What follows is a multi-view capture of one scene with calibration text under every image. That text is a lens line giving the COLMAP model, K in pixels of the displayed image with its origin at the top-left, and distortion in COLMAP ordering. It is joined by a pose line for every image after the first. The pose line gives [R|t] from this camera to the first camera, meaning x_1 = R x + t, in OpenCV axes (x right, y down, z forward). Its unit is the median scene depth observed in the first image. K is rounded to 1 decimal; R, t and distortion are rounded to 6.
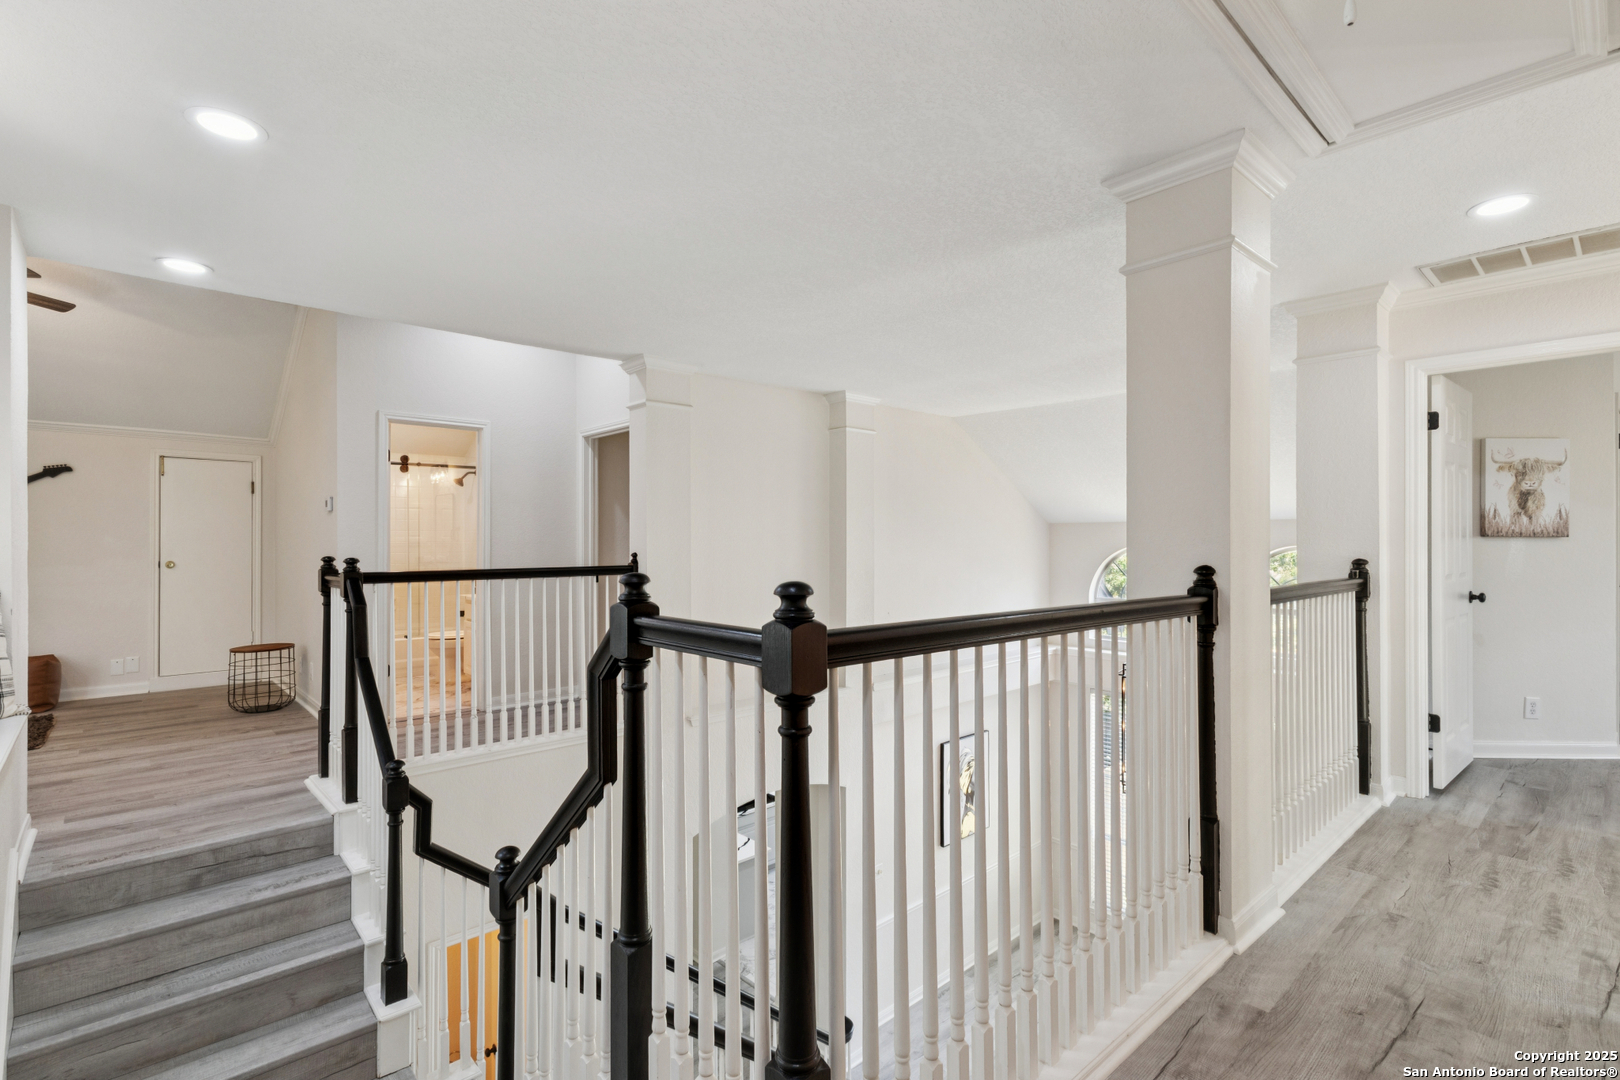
lens RADIAL K [[747.1, 0, 802.4], [0, 747.1, 541.0], [0, 0, 1]] dist [0.007088, -0.001633]
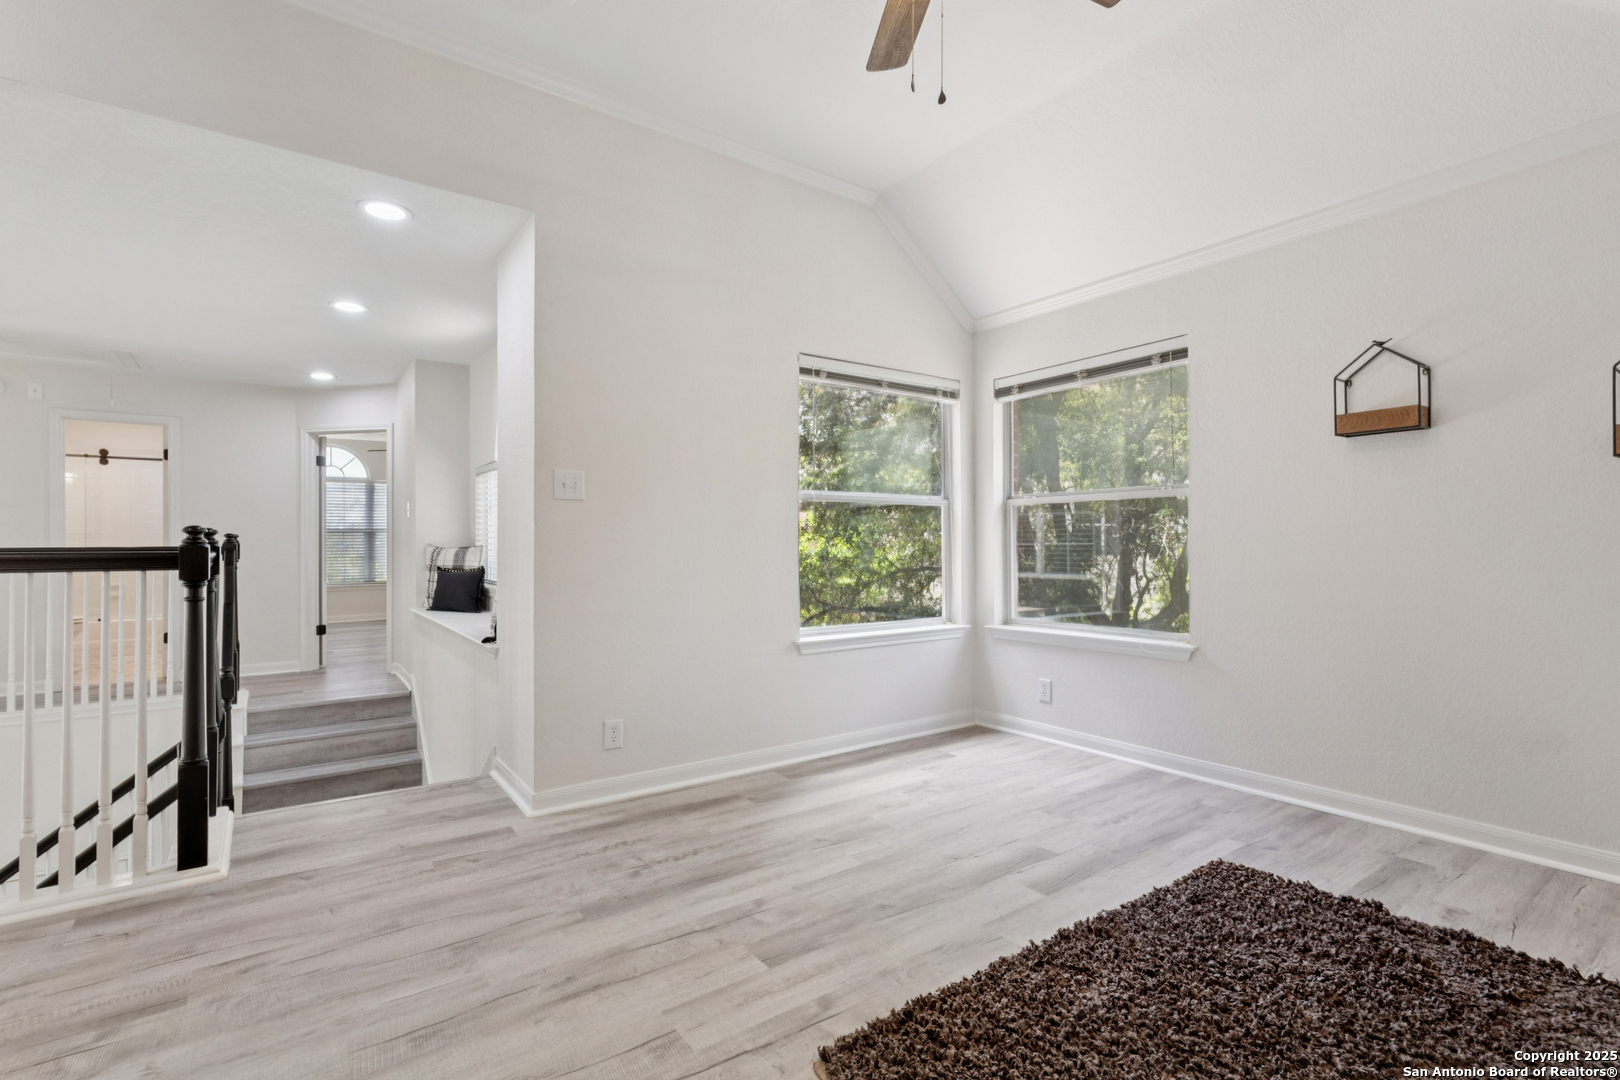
lens RADIAL K [[747.1, 0, 808.4], [0, 747.1, 537.9], [0, 0, 1]] dist [0.007088, -0.001633]
pose [[-0.992837, 0.009514, 0.119101, -1.384652], [0.007851, 0.999865, -0.014425, 0.050058], [-0.119222, -0.013387, -0.992777, 1.769304]]
